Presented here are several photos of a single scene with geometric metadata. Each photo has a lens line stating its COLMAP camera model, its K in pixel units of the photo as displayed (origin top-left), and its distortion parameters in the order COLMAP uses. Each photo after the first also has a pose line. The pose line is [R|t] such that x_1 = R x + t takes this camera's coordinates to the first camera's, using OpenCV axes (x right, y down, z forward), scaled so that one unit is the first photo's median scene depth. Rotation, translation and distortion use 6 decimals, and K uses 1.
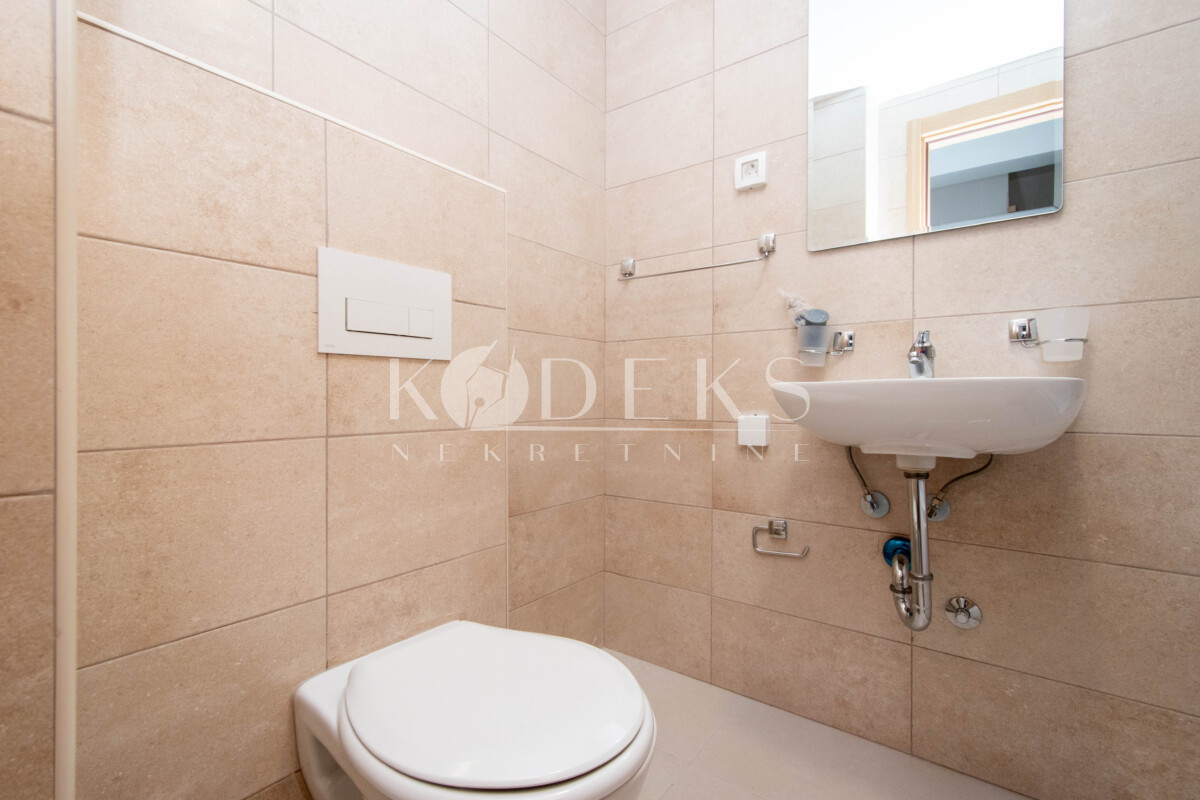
lens RADIAL K [[525.5, 0, 600.0], [0, 525.5, 400.0], [0, 0, 1]] dist [-0.000372, -0.000009]
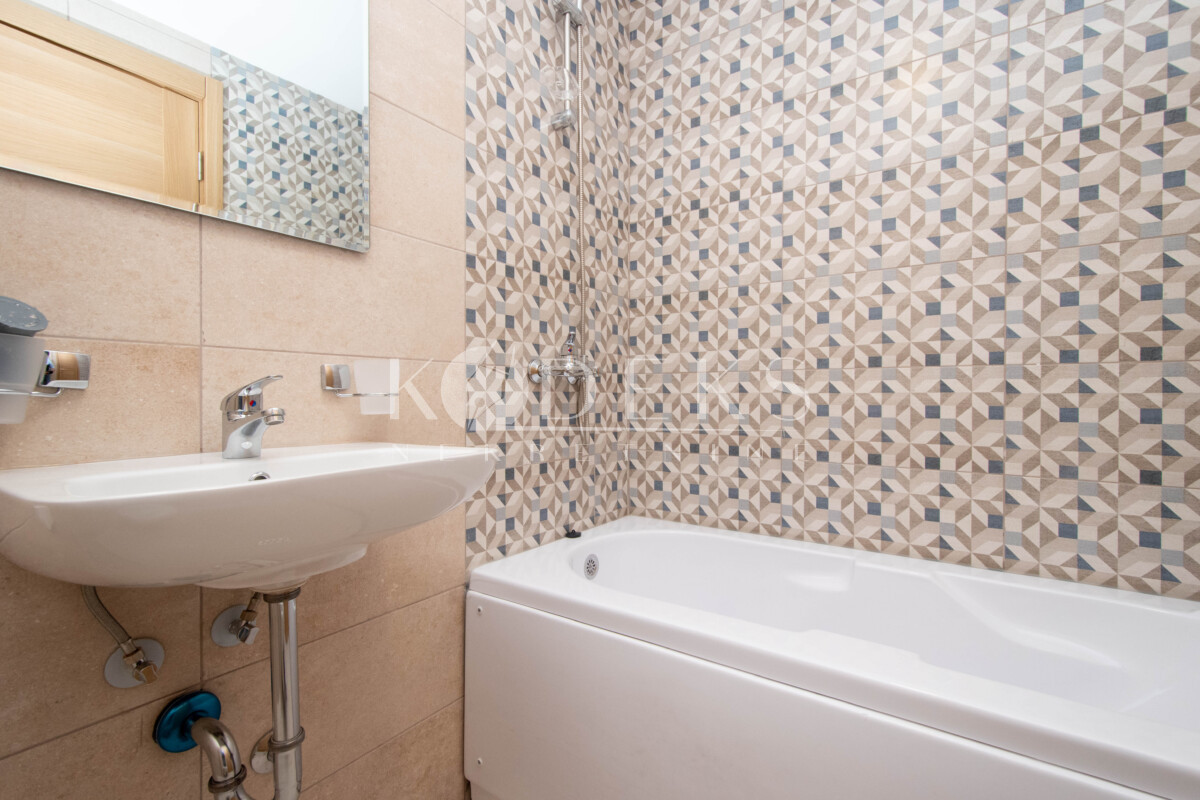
lens RADIAL K [[525.5, 0, 600.0], [0, 525.5, 400.0], [0, 0, 1]] dist [-0.000372, -0.000009]
pose [[-0.054989, -0.013728, 0.998393, -0.073804], [0.001950, 0.999902, 0.013856, -0.102548], [-0.998485, 0.002709, -0.054957, 0.587610]]
